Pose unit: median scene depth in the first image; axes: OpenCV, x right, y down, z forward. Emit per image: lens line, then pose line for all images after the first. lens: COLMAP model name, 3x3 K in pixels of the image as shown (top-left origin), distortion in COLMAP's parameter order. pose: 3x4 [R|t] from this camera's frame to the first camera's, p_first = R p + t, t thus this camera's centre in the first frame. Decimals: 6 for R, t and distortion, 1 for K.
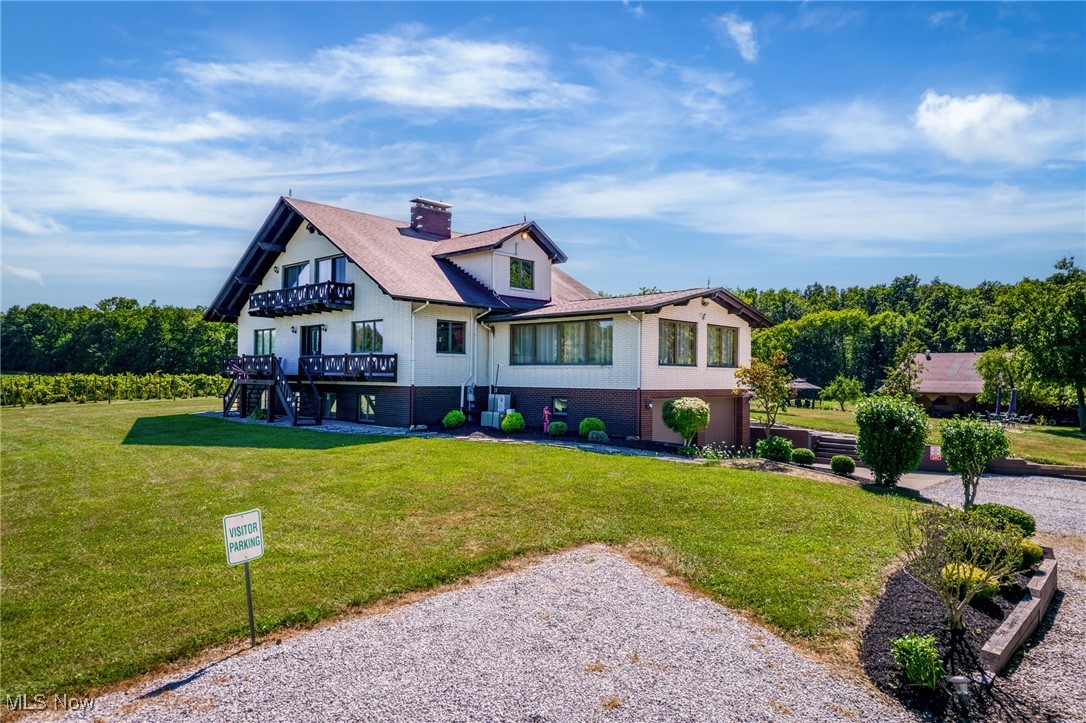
lens RADIAL K [[705.3, 0, 543.0], [0, 705.3, 361.5], [0, 0, 1]] dist [-0.003468, 0.000513]
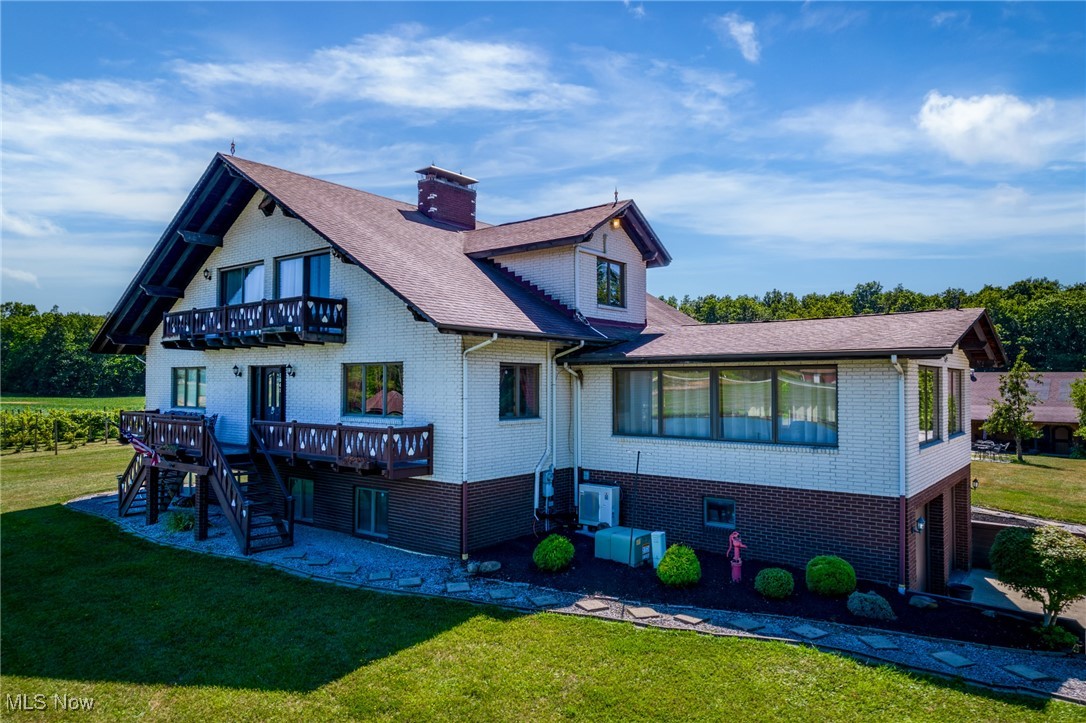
lens RADIAL K [[709.8, 0, 543.0], [0, 709.8, 361.5], [0, 0, 1]] dist [-0.007557, 0.002819]
pose [[0.995714, -0.005396, 0.092326, -0.151130], [0.006045, 0.999959, -0.006751, -0.050439], [-0.092285, 0.007281, 0.995706, 0.372715]]
